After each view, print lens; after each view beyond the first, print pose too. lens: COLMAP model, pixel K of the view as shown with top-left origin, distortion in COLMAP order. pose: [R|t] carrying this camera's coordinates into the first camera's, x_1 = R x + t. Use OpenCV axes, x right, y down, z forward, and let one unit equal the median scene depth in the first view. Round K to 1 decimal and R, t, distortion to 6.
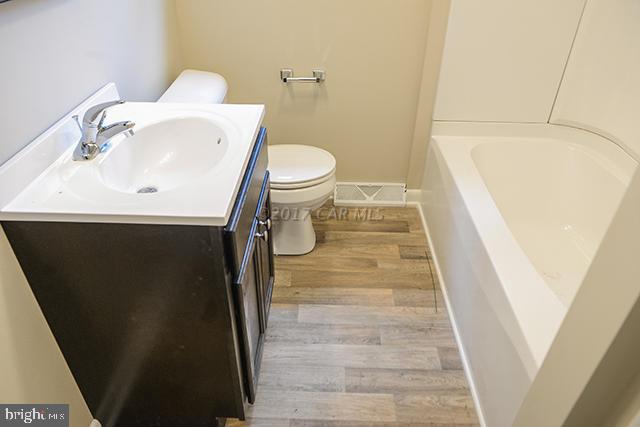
lens RADIAL K [[452.8, 0, 316.5], [0, 452.8, 217.6], [0, 0, 1]] dist [-0.004141, -0.008828]
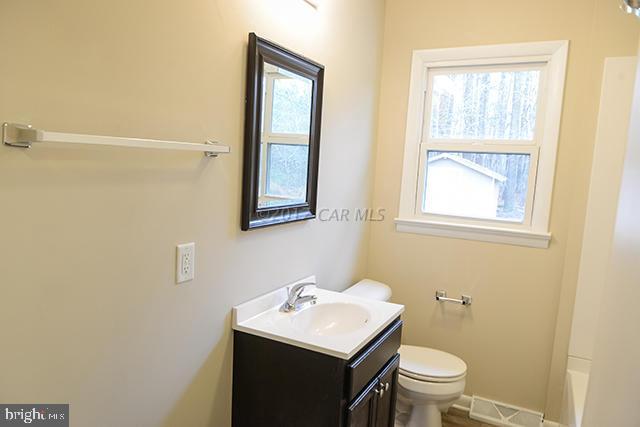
lens RADIAL K [[452.8, 0, 318.2], [0, 452.8, 215.2], [0, 0, 1]] dist [-0.004141, -0.008828]
pose [[0.898463, 0.085622, -0.430619, 0.192338], [-0.280510, 0.866462, -0.412987, 0.142983], [0.337754, 0.491846, 0.802502, -0.321020]]
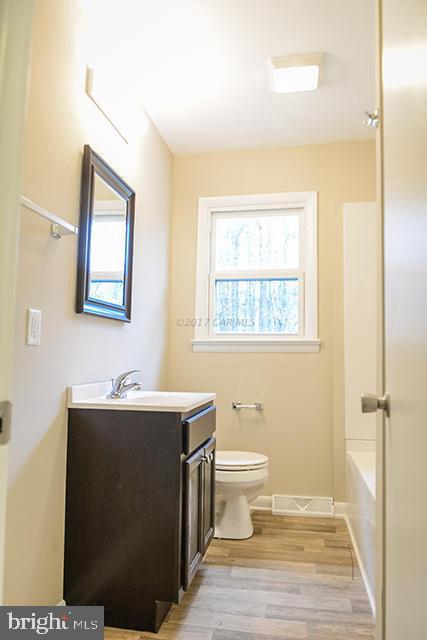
lens RADIAL K [[452.8, 0, 216.0], [0, 452.8, 314.7], [0, 0, 1]] dist [-0.004141, -0.008828]
pose [[0.988790, -0.013513, -0.148699, 0.106531], [-0.084639, 0.769703, -0.632766, 0.459185], [0.123005, 0.638259, 0.759931, -0.339323]]
